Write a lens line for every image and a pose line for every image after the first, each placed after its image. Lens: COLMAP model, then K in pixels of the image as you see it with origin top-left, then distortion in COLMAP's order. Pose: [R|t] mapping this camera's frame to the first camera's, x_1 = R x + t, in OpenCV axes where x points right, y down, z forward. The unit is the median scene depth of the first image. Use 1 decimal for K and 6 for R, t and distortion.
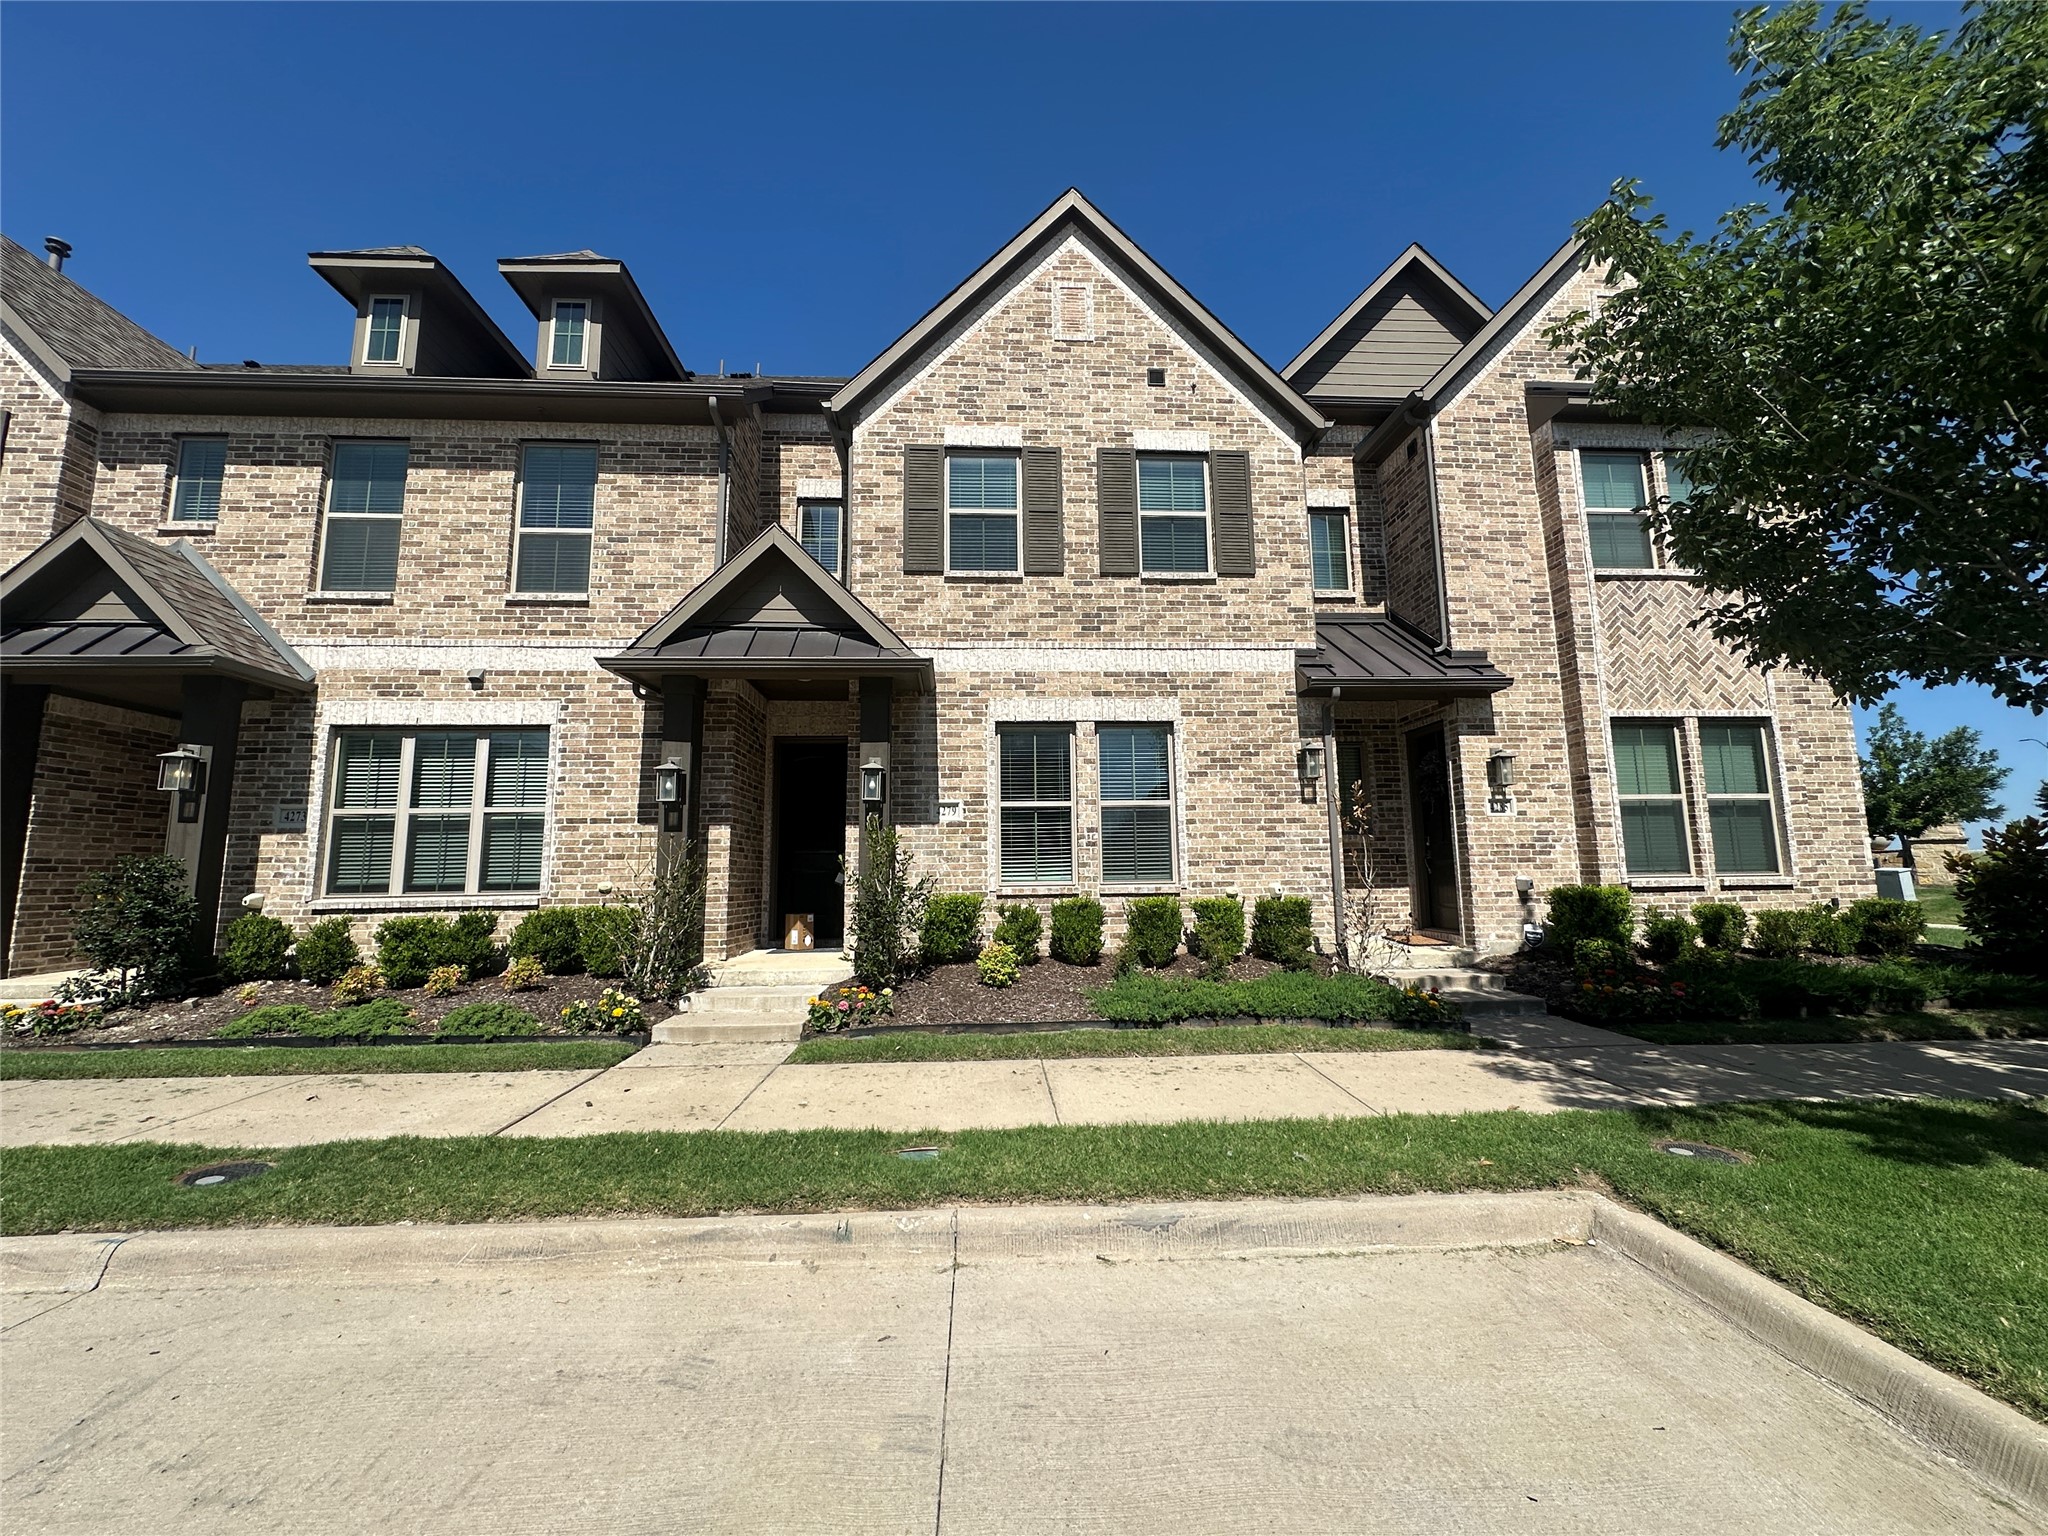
lens RADIAL K [[814.0, 0, 1022.8], [0, 814.0, 764.9], [0, 0, 1]] dist [-0.006203, 0.001656]
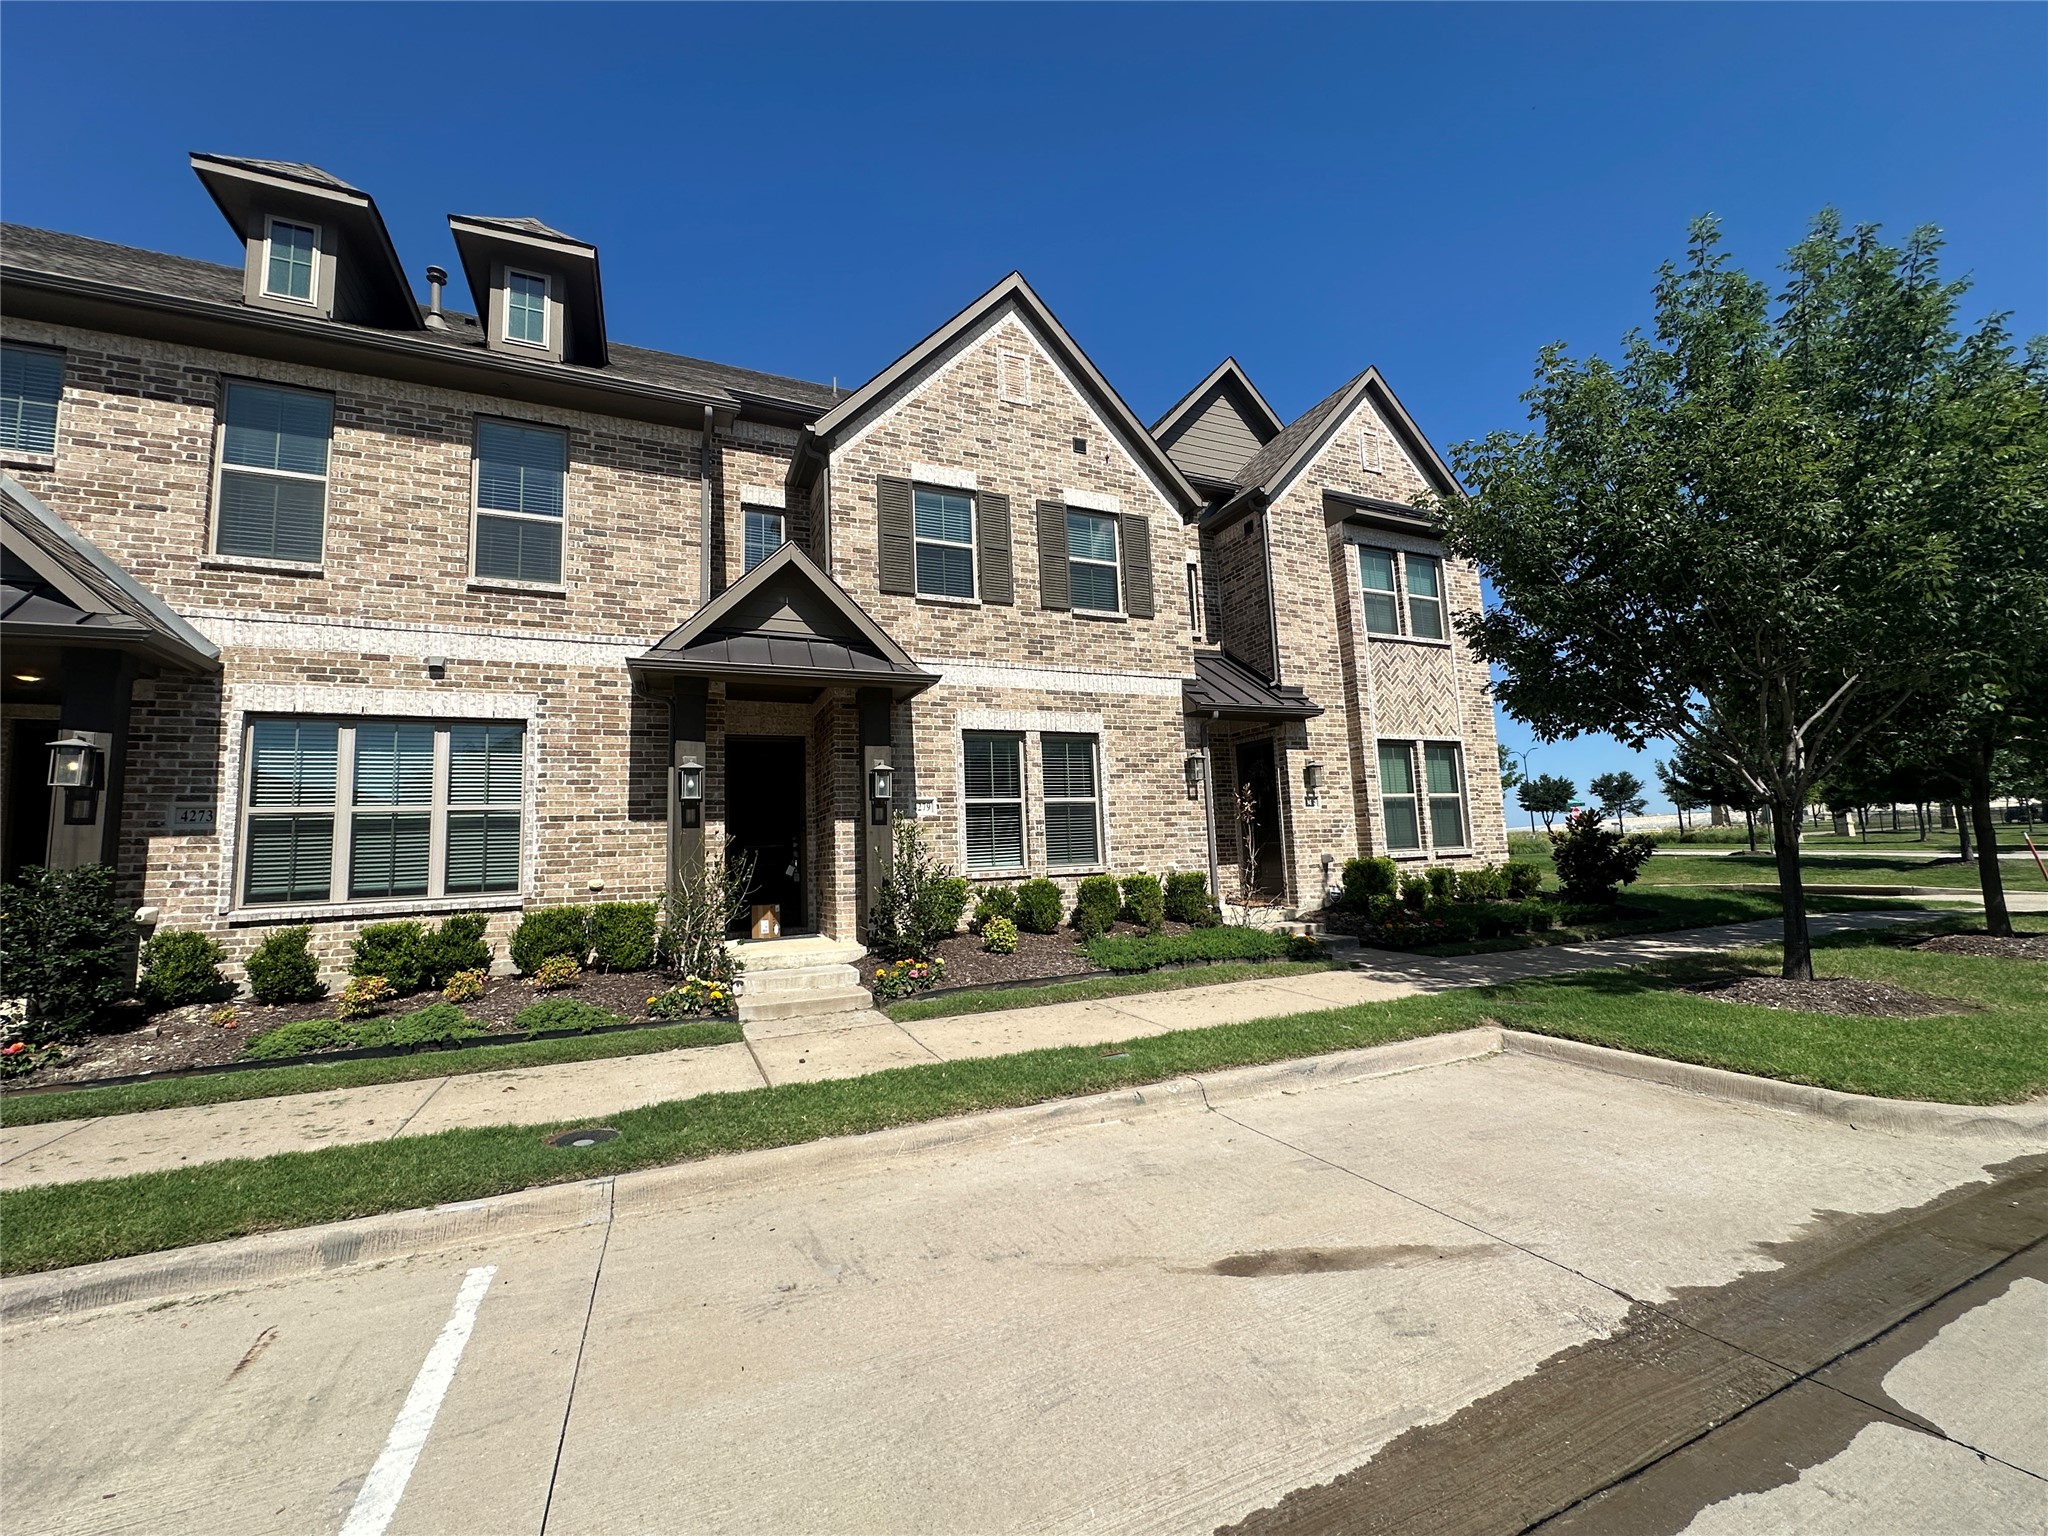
lens RADIAL K [[814.0, 0, 1020.8], [0, 814.0, 765.8], [0, 0, 1]] dist [-0.006203, 0.001656]
pose [[0.935154, 0.014139, 0.353959, -0.363238], [-0.017390, 0.999831, 0.006003, -0.009640], [-0.353815, -0.011769, 0.935242, -0.108096]]
